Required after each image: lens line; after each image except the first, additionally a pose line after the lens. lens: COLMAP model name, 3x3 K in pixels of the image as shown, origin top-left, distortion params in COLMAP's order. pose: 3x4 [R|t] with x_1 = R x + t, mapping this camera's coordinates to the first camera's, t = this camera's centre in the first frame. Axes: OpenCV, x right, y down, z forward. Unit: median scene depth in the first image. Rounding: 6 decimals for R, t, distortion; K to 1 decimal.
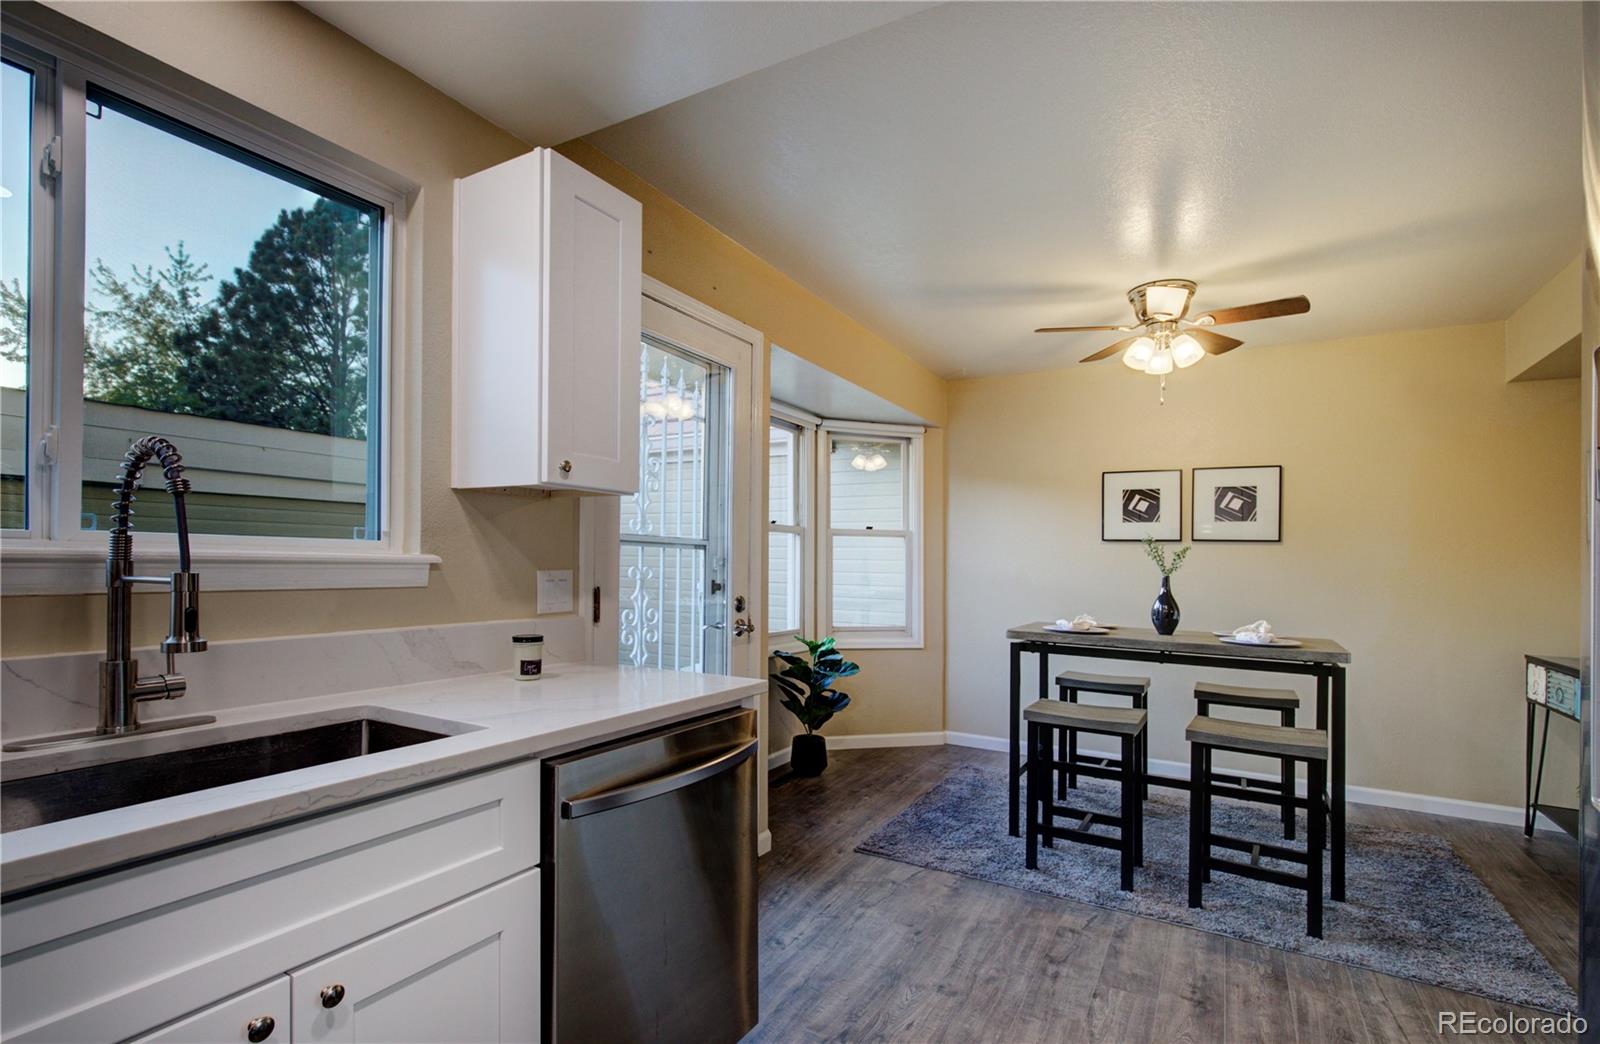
lens RADIAL K [[719.1, 0, 795.4], [0, 719.1, 528.5], [0, 0, 1]] dist [0.003128, 0.000037]
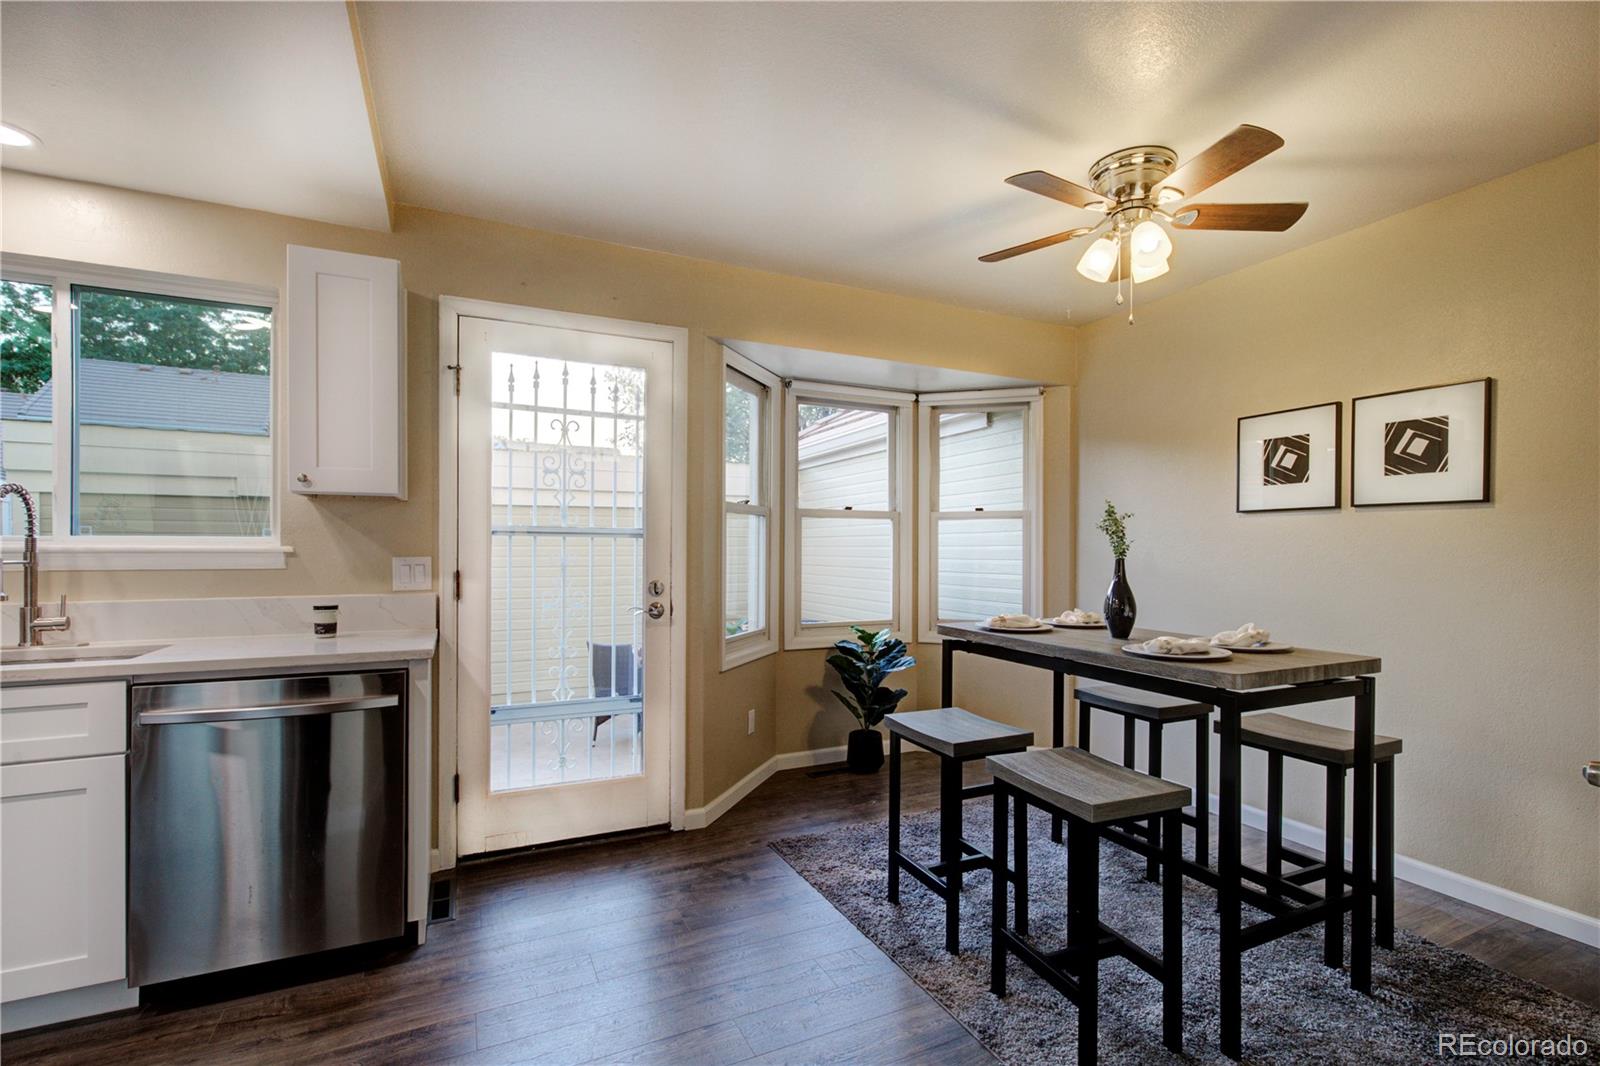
lens RADIAL K [[727.2, 0, 805.2], [0, 727.2, 520.6], [0, 0, 1]] dist [0.002709, 0.000896]
pose [[0.839678, -0.037341, -0.541799, 0.508791], [0.038013, 0.999228, -0.009954, 0.017619], [0.541753, -0.012237, 0.840449, 0.157692]]
